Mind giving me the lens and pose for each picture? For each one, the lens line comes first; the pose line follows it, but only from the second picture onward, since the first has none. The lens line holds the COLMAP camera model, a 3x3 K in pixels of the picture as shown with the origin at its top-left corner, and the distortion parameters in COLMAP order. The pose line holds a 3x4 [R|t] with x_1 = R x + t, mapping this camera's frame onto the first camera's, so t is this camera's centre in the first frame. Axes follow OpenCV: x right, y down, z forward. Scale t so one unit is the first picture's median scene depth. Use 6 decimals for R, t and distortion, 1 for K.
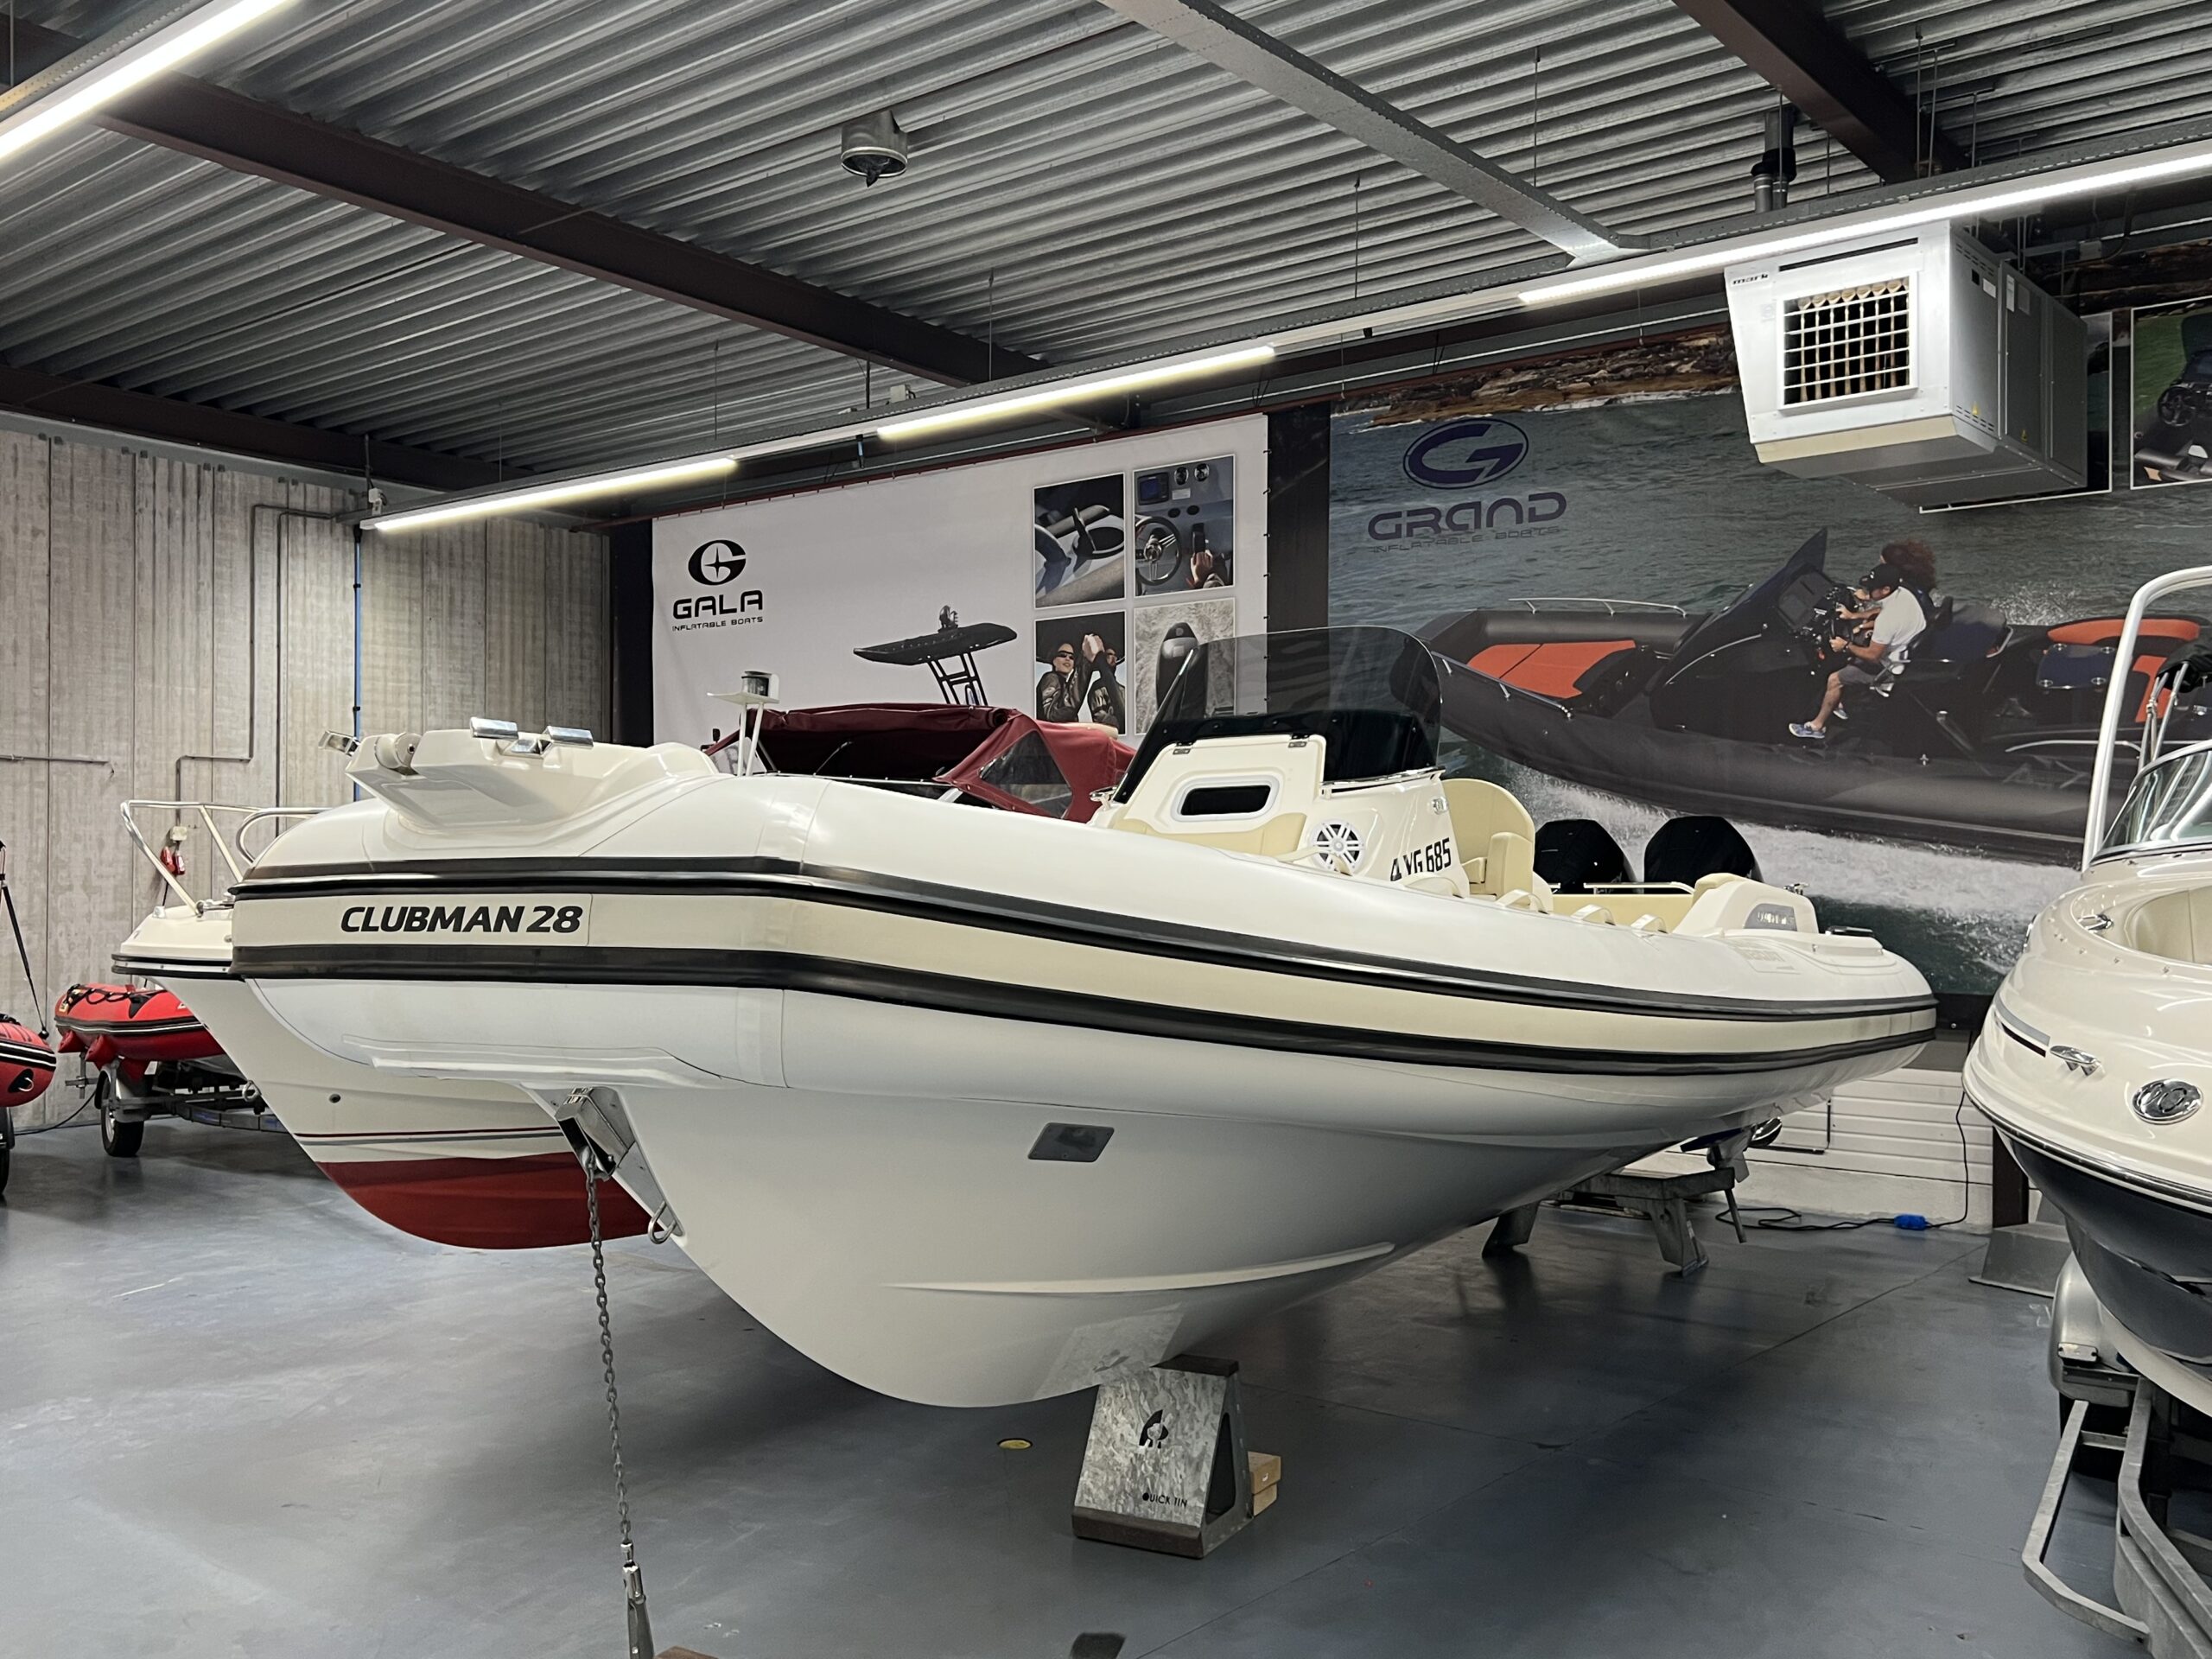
lens RADIAL K [[2041.8, 0, 1109.9], [0, 2041.8, 823.1], [0, 0, 1]] dist [0.053380, -0.055037]
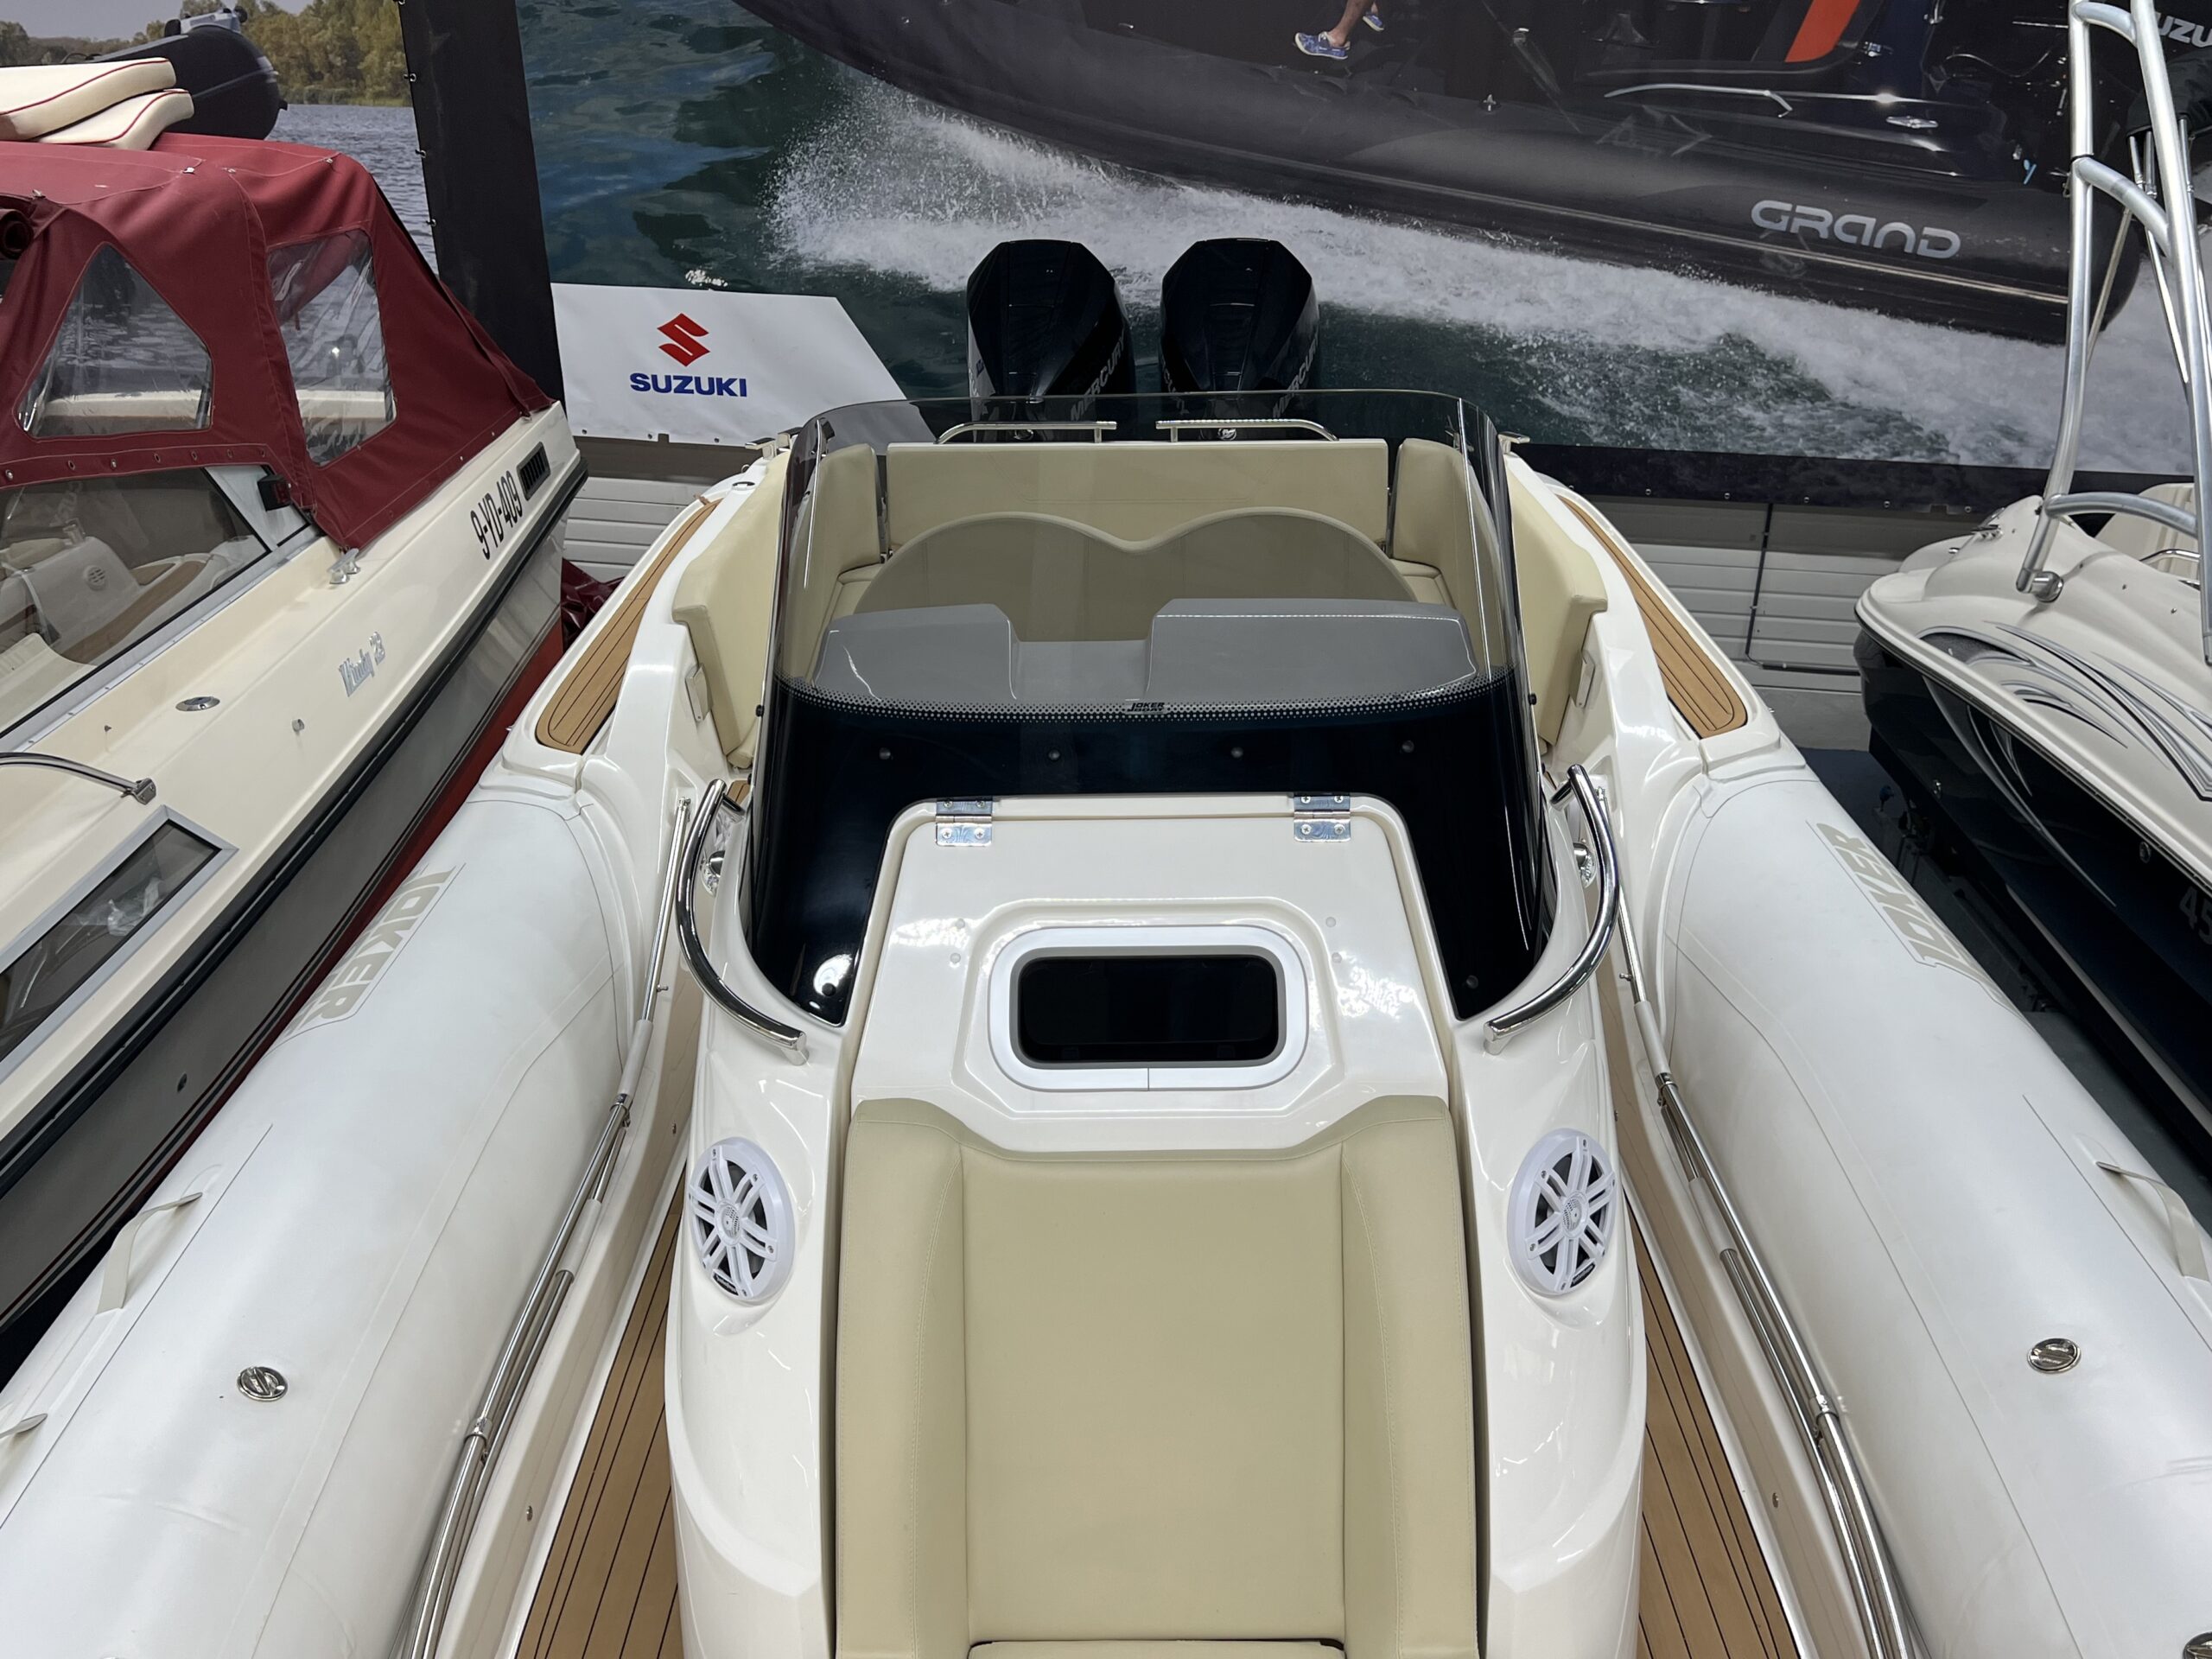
lens RADIAL K [[2041.8, 0, 1109.9], [0, 2041.8, 823.1], [0, 0, 1]] dist [0.053380, -0.055037]
pose [[0.880354, -0.196054, 0.431903, -0.058530], [-0.017354, 0.896654, 0.442392, -0.117616], [-0.474000, -0.396956, 0.785971, 0.430739]]
